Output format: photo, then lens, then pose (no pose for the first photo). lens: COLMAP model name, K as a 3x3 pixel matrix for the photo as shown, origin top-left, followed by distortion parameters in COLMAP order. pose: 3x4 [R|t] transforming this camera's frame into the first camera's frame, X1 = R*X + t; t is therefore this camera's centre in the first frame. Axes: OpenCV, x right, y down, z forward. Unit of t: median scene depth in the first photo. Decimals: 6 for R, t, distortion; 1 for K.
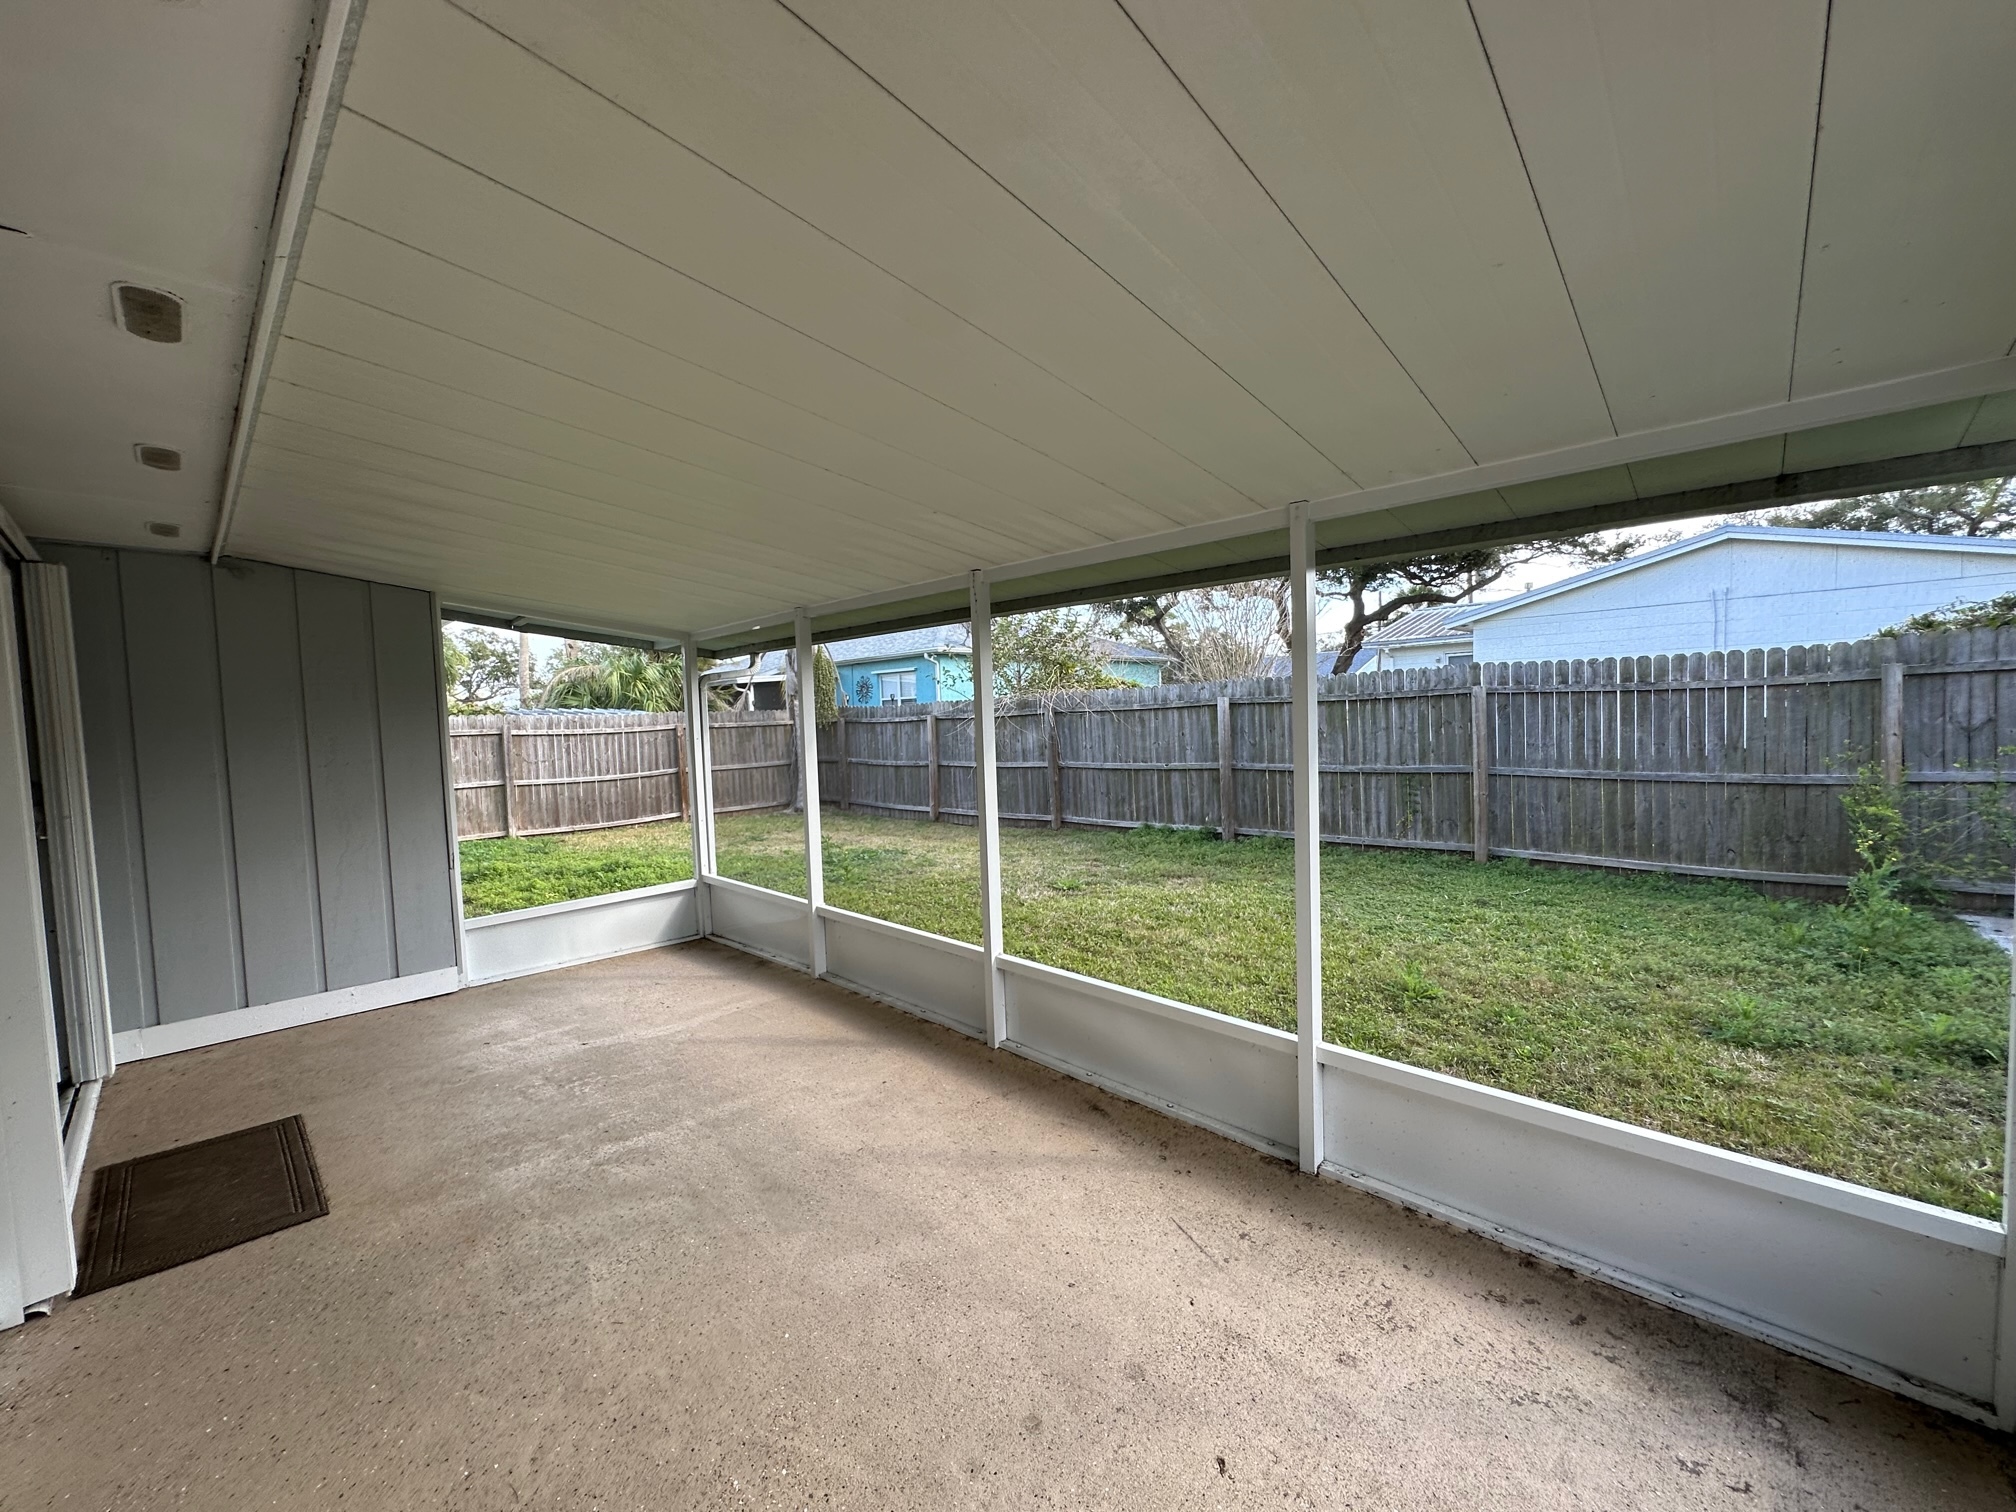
lens RADIAL K [[802.7, 0, 1004.7], [0, 802.7, 758.2], [0, 0, 1]] dist [-0.003314, -0.000036]
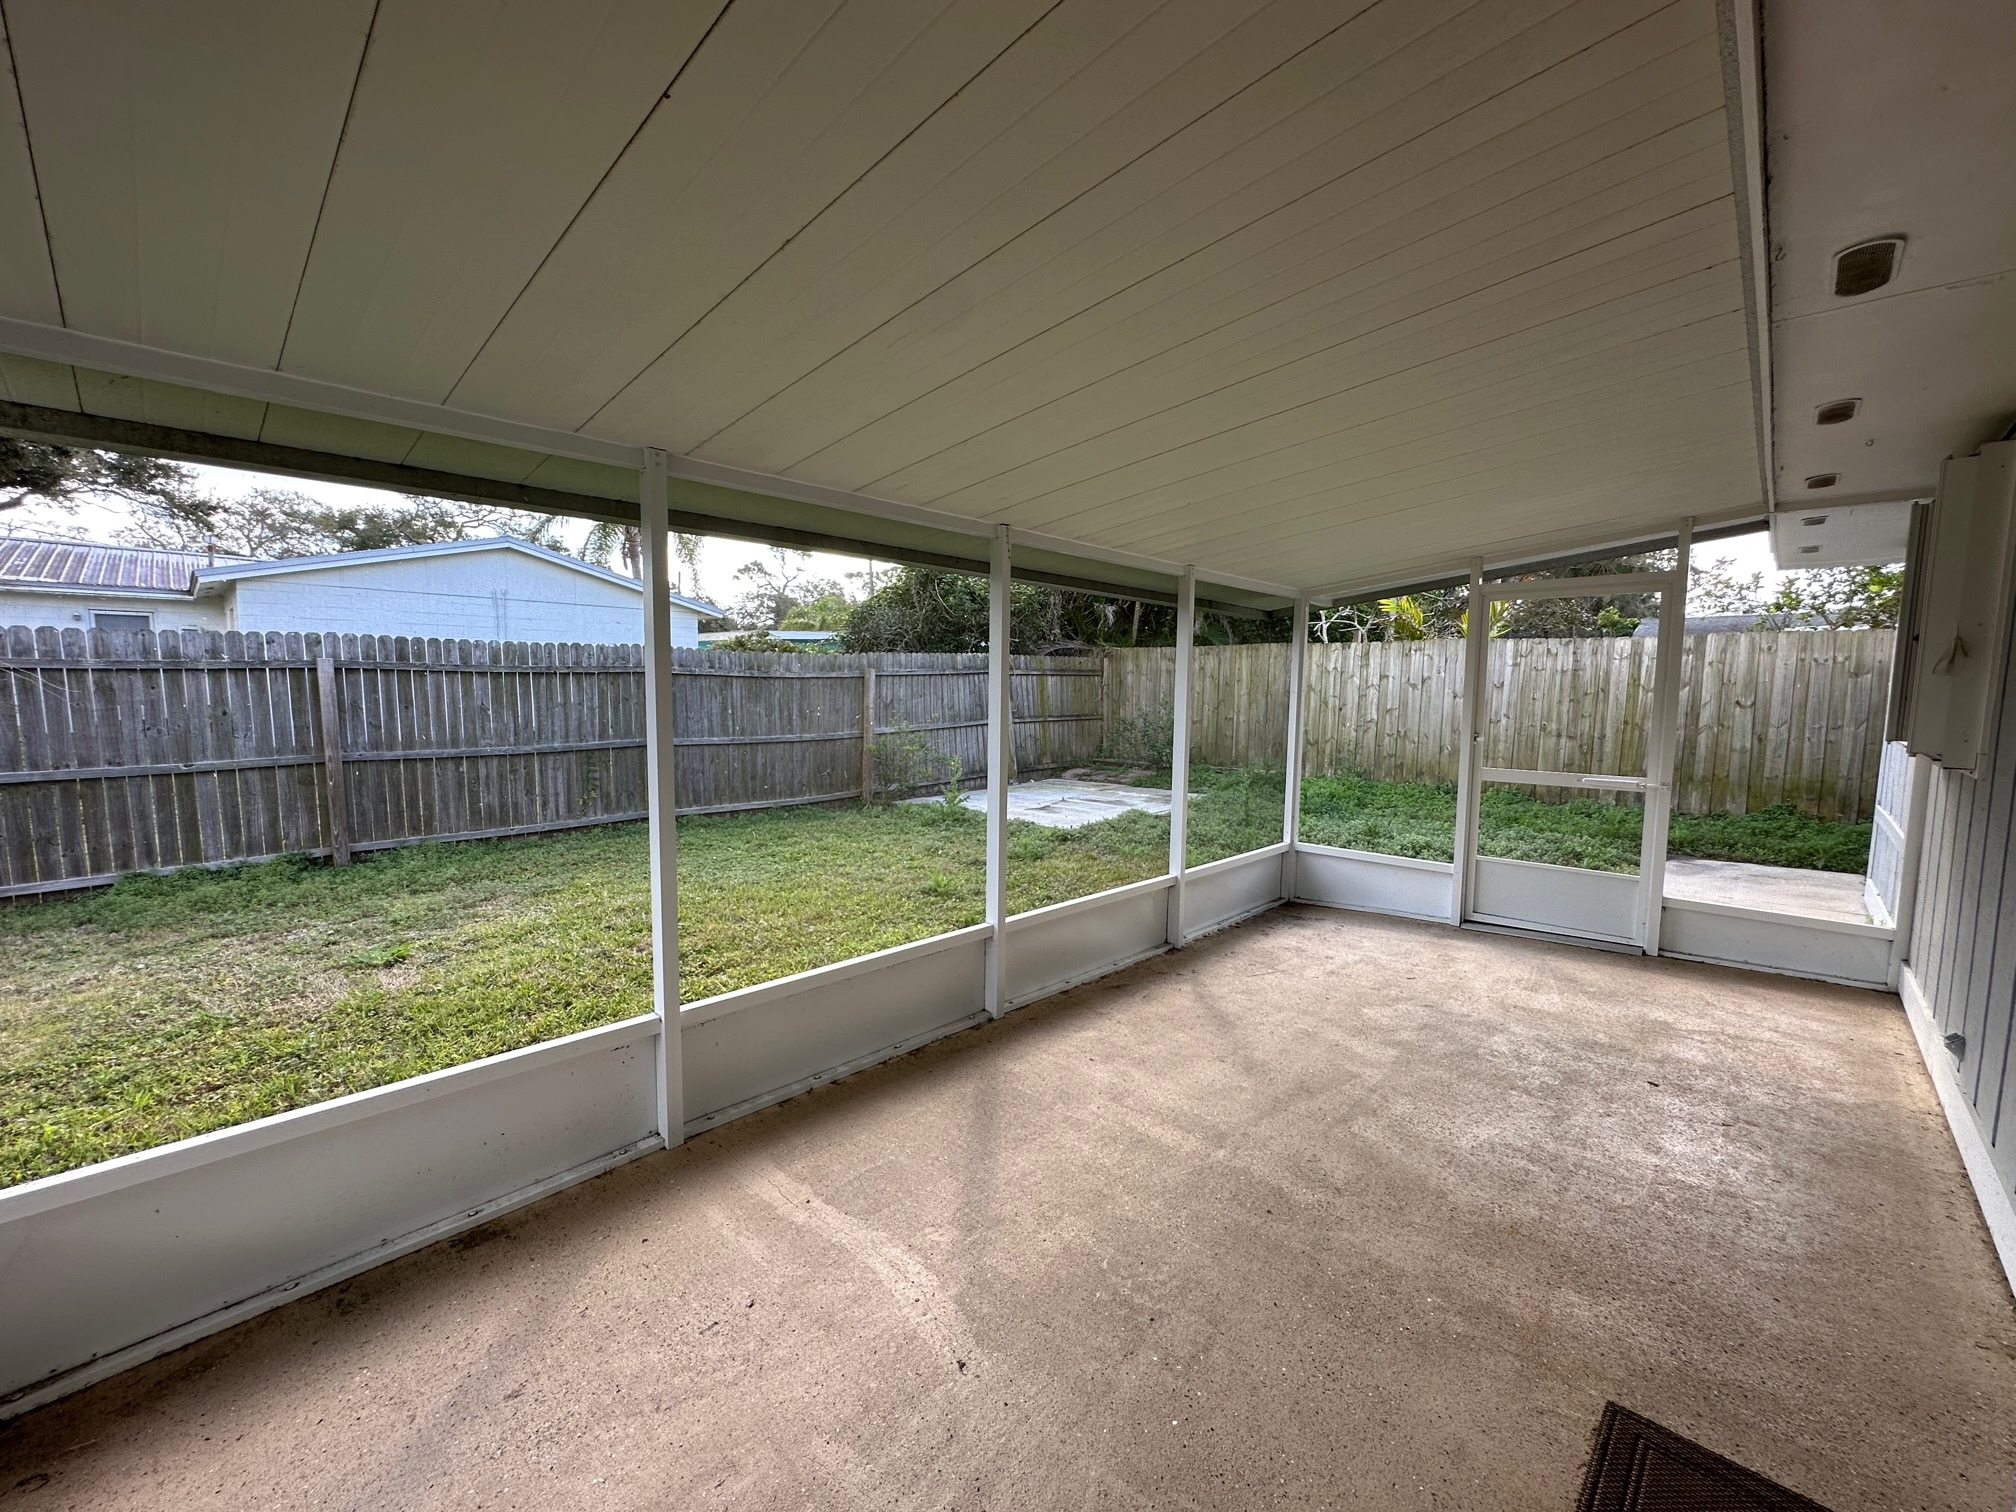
lens RADIAL K [[802.7, 0, 1004.7], [0, 802.7, 758.2], [0, 0, 1]] dist [-0.003314, -0.000036]
pose [[0.001637, -0.058121, 0.998308, -0.490613], [0.042929, 0.997393, 0.057998, -0.006558], [-0.999077, 0.042761, 0.004127, 0.490123]]
